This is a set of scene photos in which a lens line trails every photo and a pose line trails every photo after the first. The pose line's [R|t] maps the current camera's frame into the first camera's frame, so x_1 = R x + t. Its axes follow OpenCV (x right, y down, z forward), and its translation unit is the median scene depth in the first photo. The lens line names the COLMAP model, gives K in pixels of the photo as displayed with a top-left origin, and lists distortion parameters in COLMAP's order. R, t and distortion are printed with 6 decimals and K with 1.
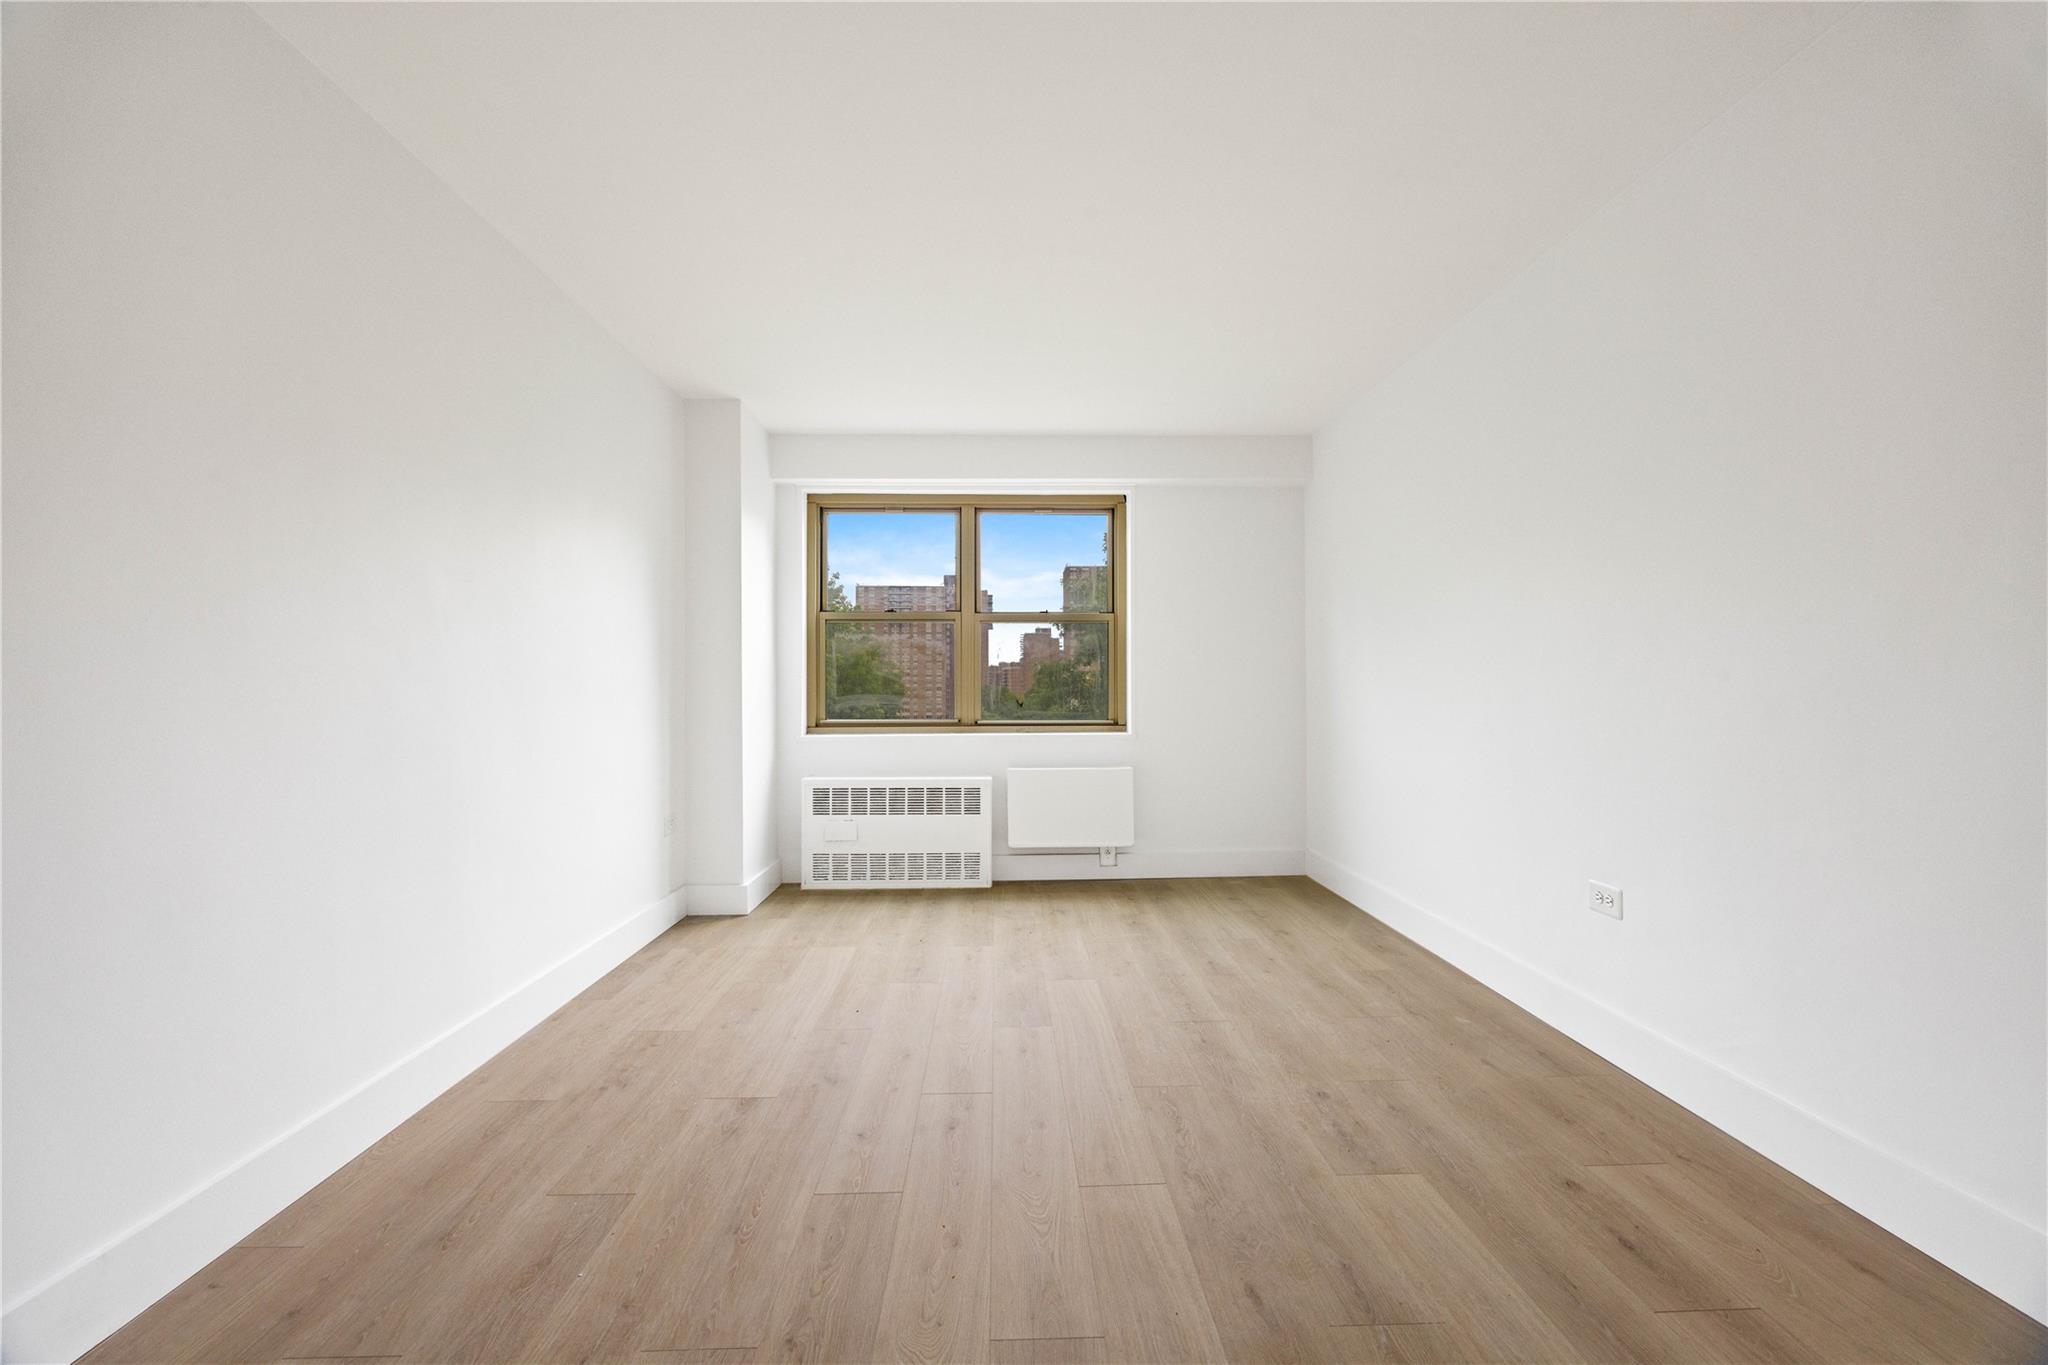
lens RADIAL K [[780.3, 0, 1024.0], [0, 780.3, 682.5], [0, 0, 1]] dist [-0.000688, 0.000075]
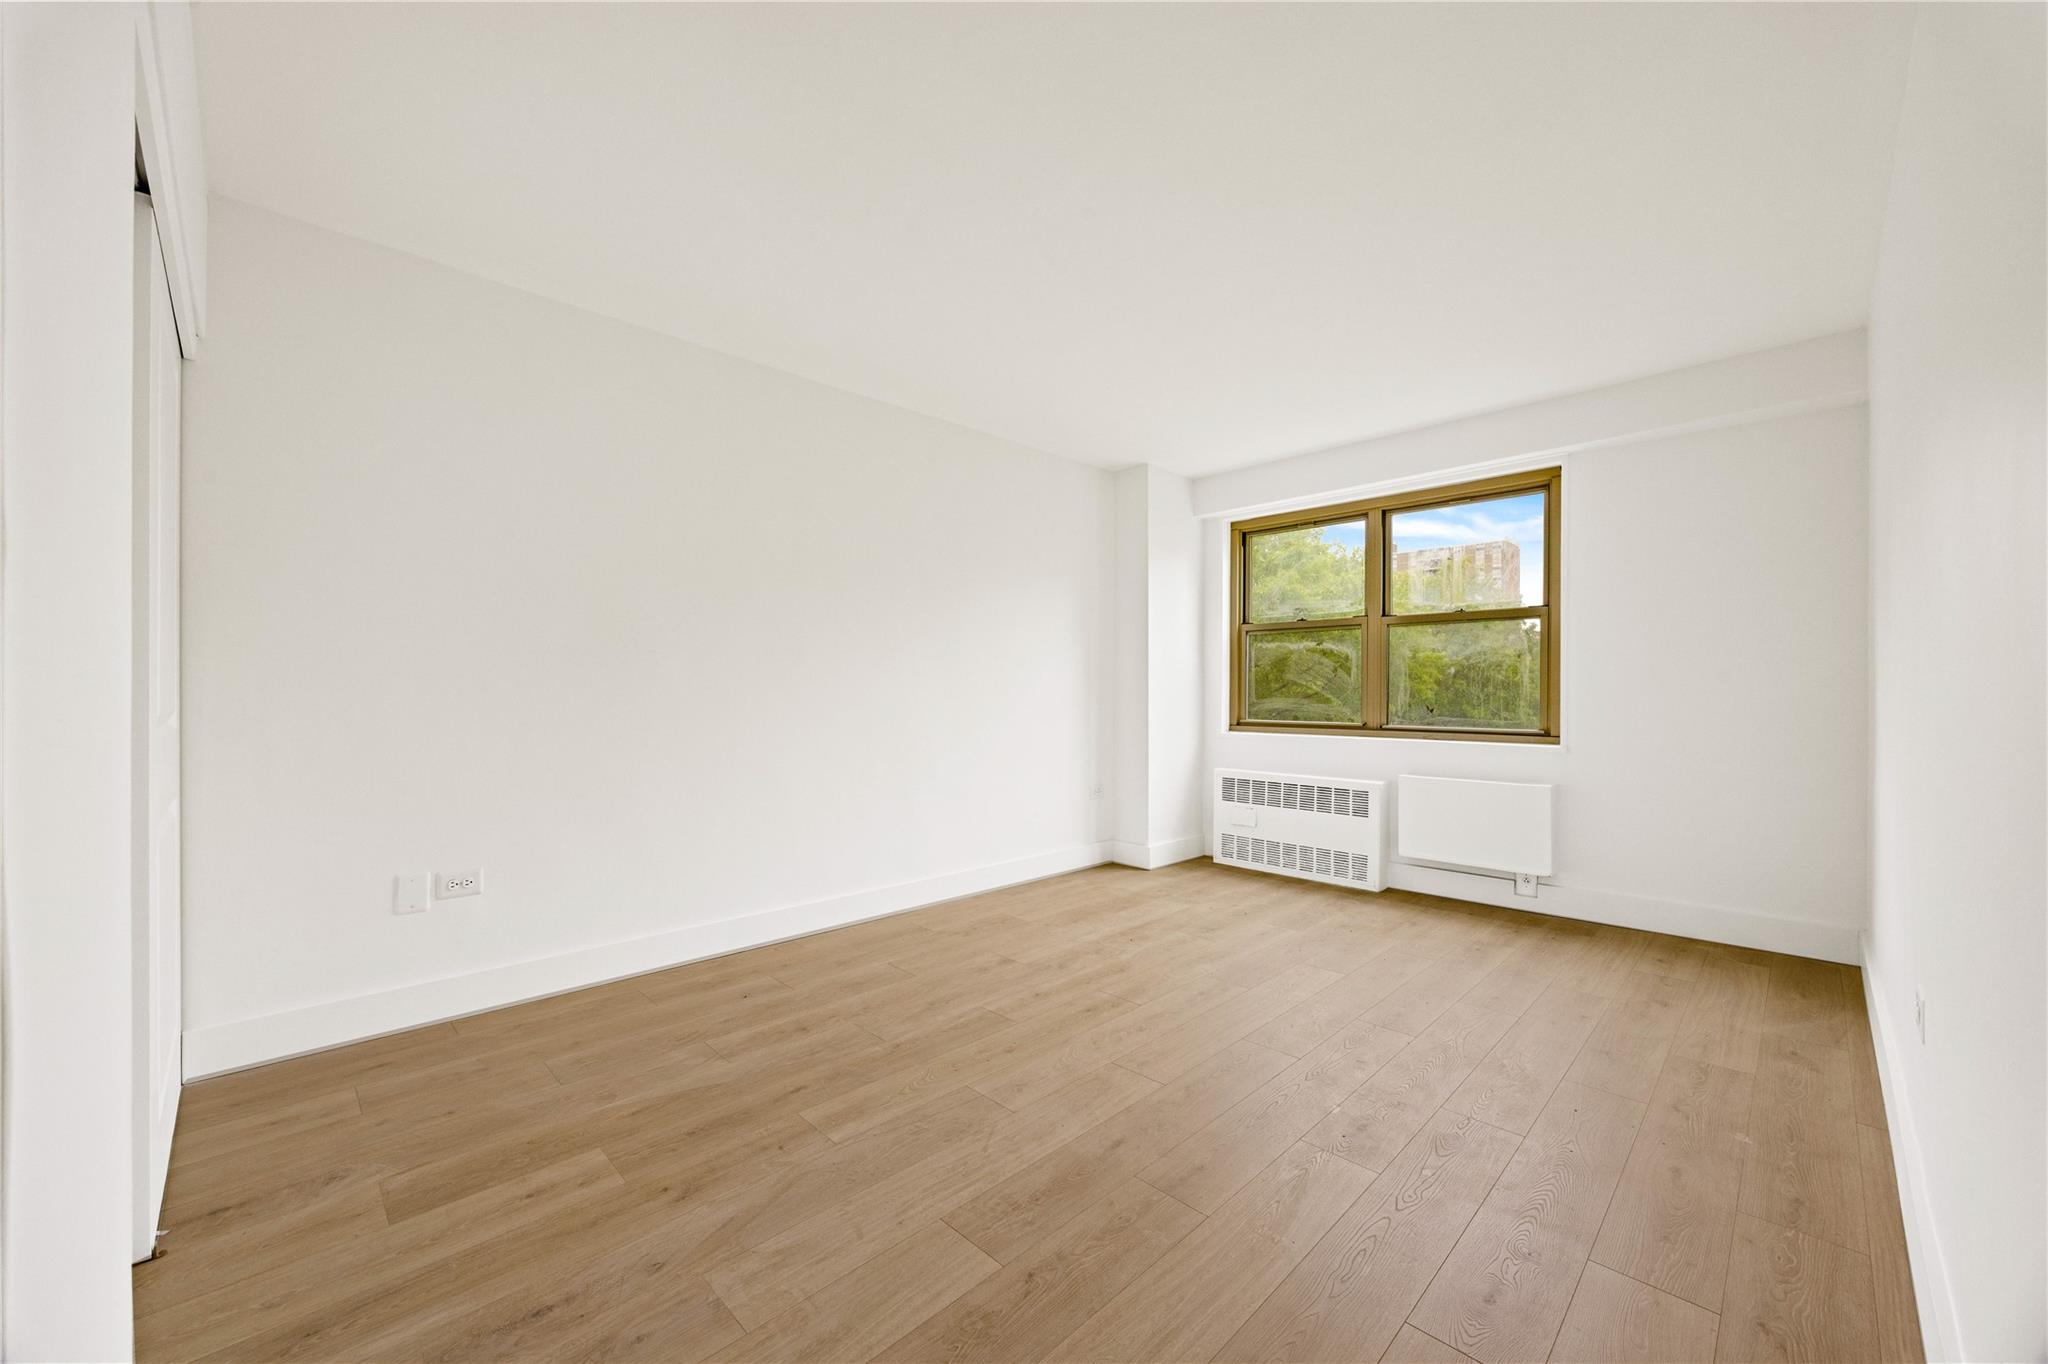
lens RADIAL K [[783.4, 0, 1021.1], [0, 783.4, 694.0], [0, 0, 1]] dist [-0.001380, -0.000104]
pose [[0.676525, 0.007307, -0.736384, 0.385202], [0.003155, 0.999913, 0.012820, -0.005137], [0.736413, -0.010996, 0.676443, -0.011851]]
